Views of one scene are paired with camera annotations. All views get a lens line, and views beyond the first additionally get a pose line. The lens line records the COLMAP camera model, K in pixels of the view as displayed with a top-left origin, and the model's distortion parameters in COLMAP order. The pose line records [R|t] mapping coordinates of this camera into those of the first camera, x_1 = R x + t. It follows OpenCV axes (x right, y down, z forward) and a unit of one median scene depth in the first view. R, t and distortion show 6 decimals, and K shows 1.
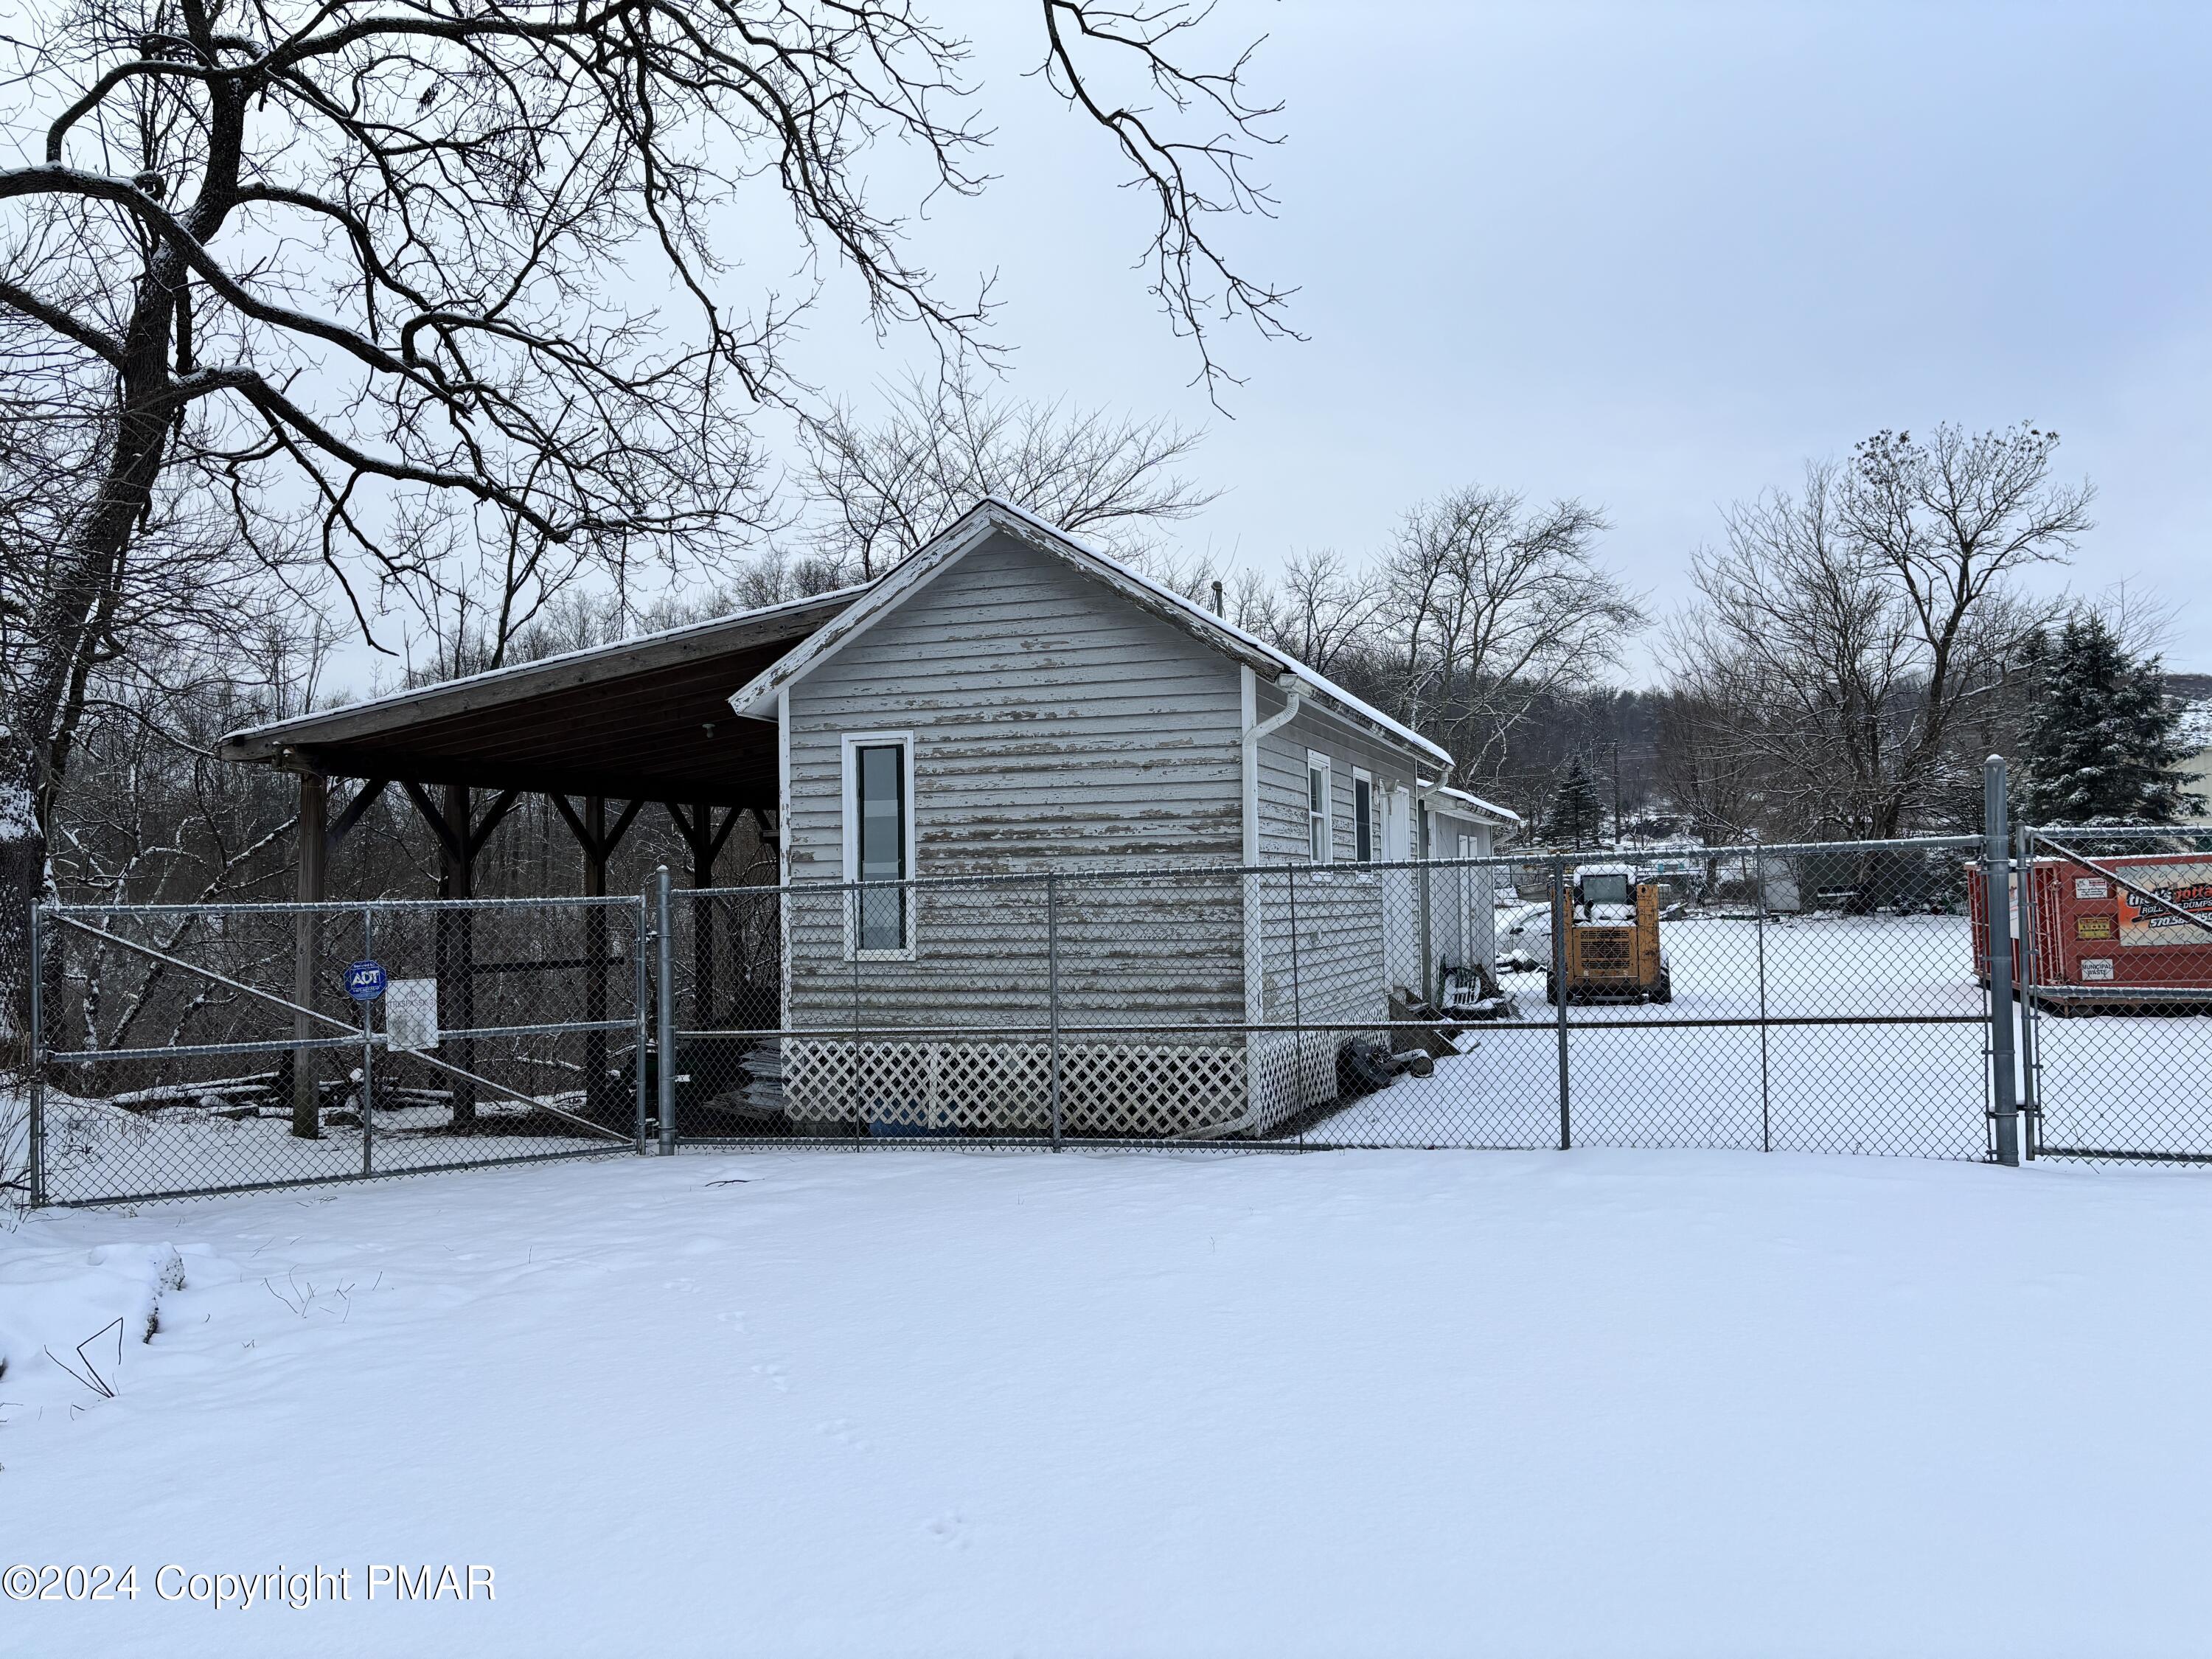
lens RADIAL K [[1641.6, 0, 1098.2], [0, 1641.6, 879.0], [0, 0, 1]] dist [0.006100, 0.000738]
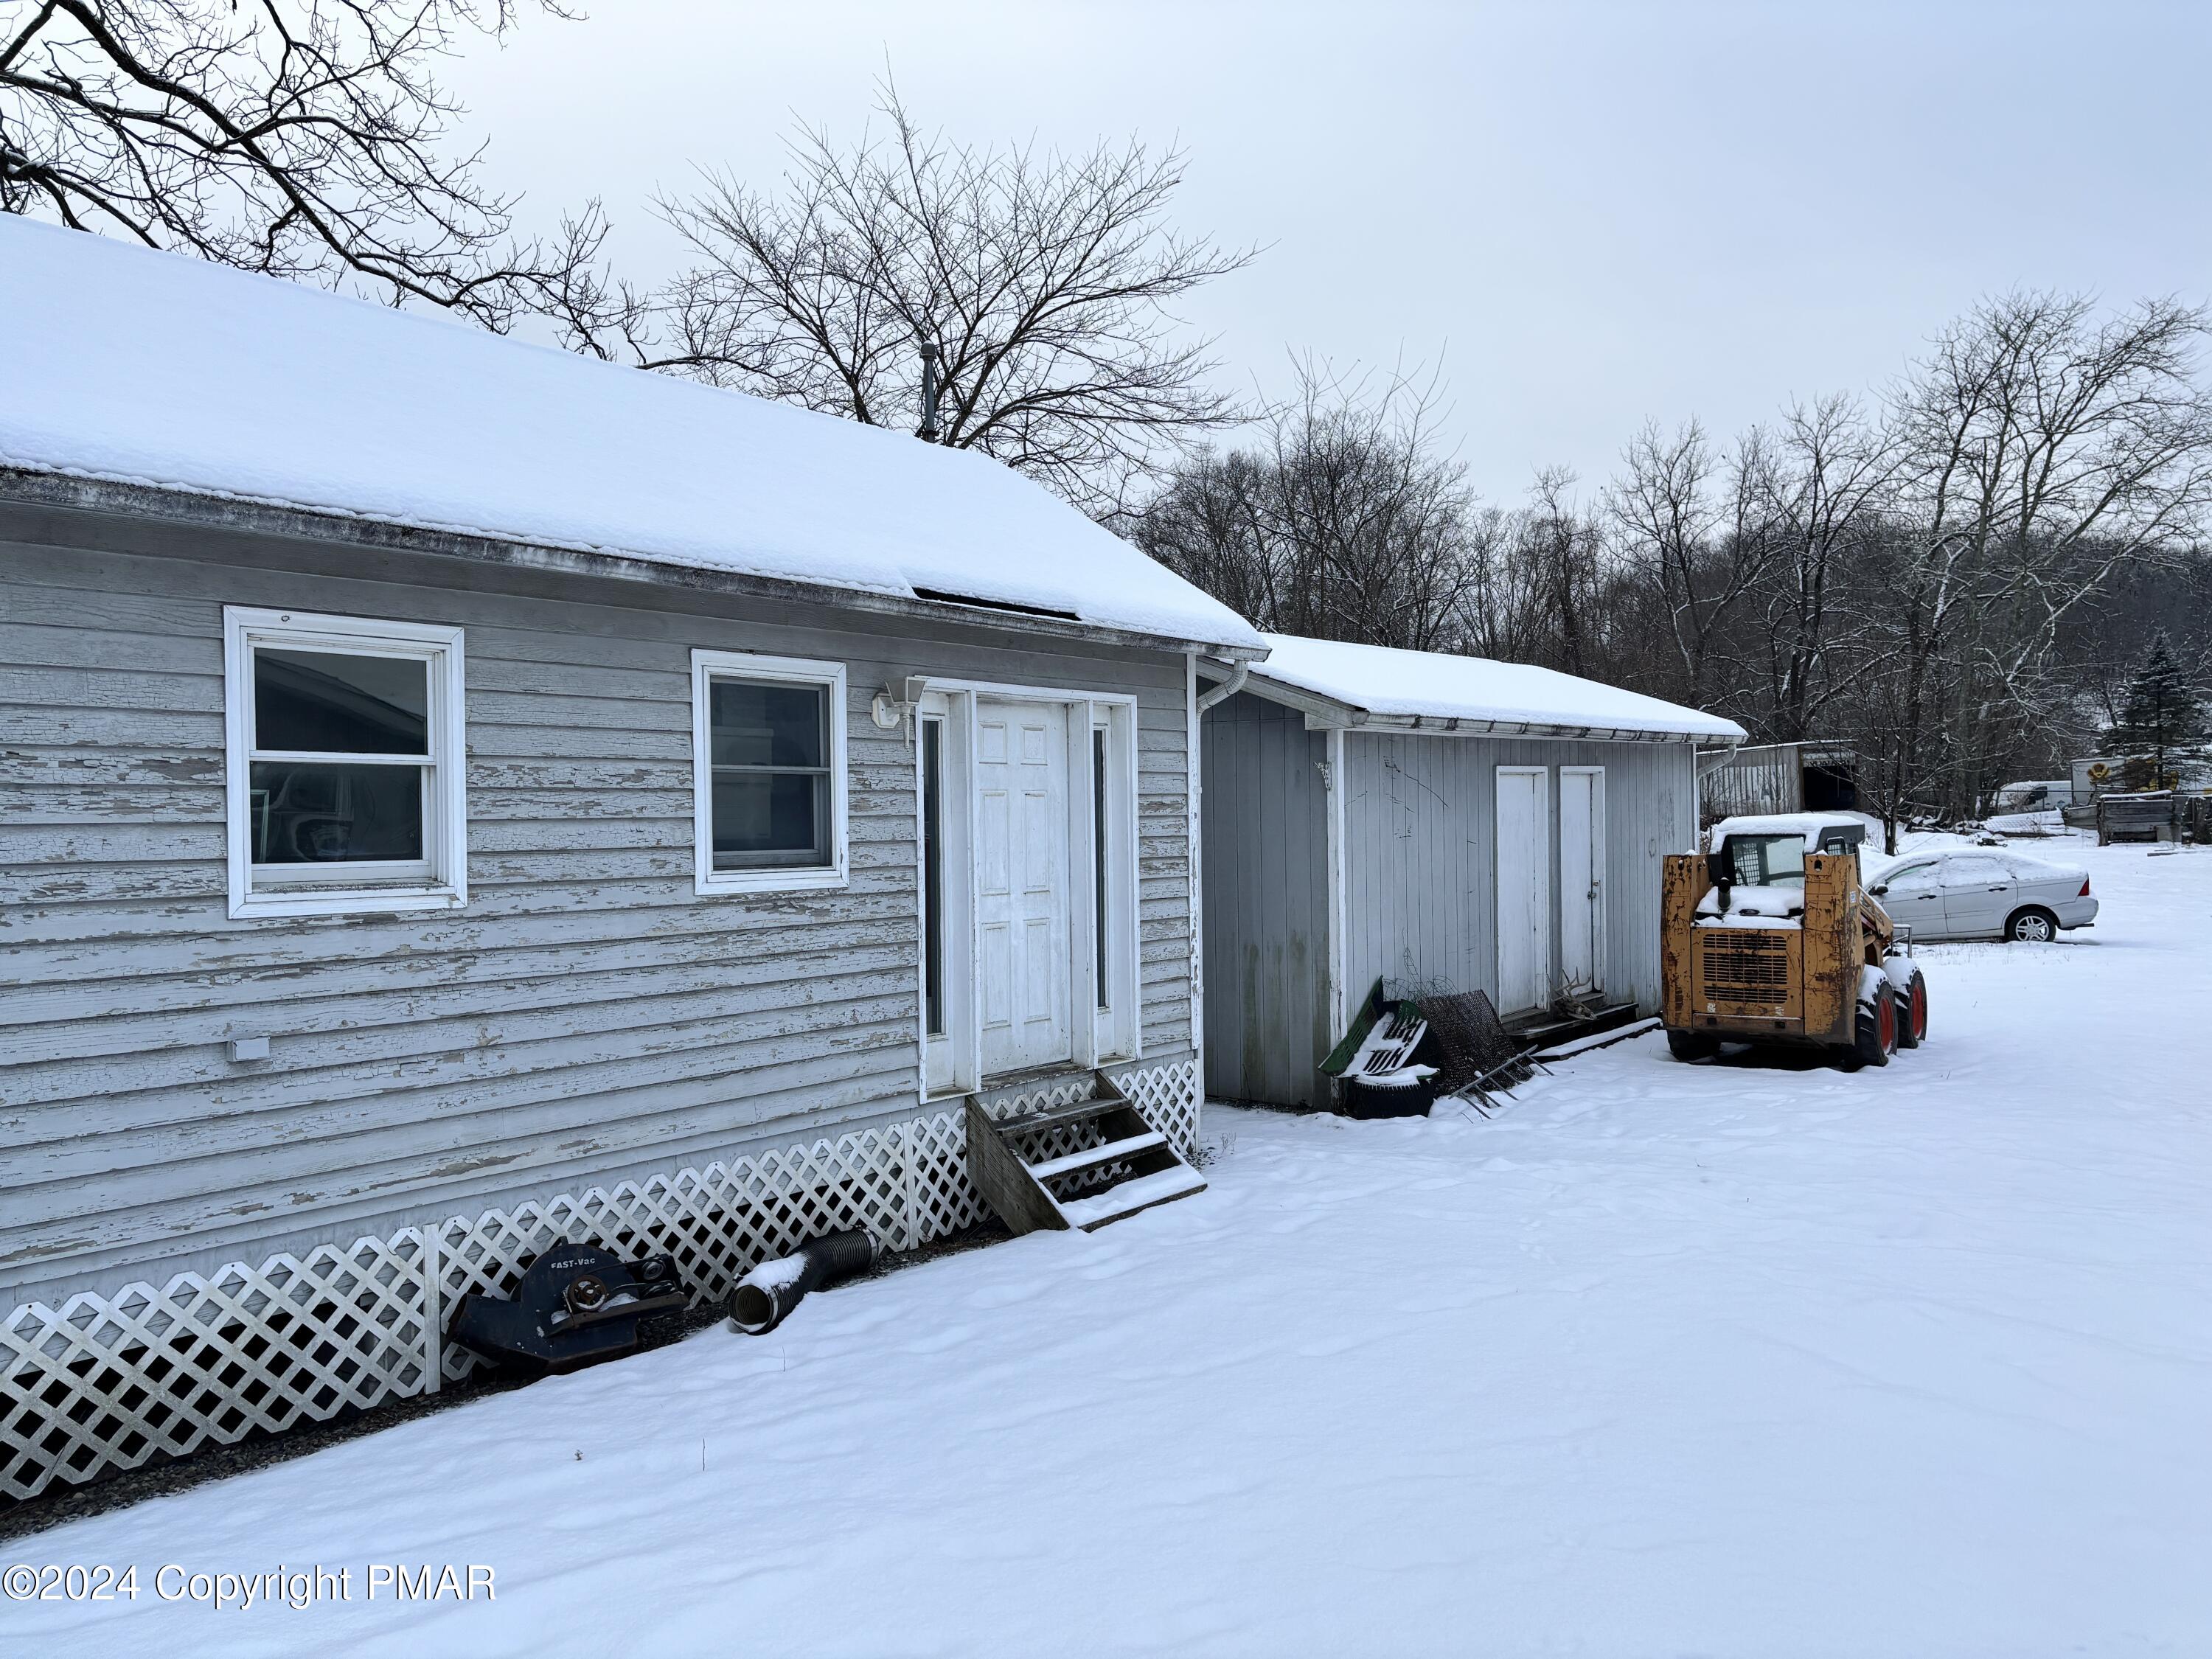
lens RADIAL K [[1631.9, 0, 1106.0], [0, 1631.9, 829.5], [0, 0, 1]] dist [0.059733, -0.068334]
pose [[0.943266, 0.009085, -0.331914, 0.113679], [-0.000294, 0.999648, 0.026528, -0.007685], [0.332038, -0.024925, 0.942937, 0.156804]]
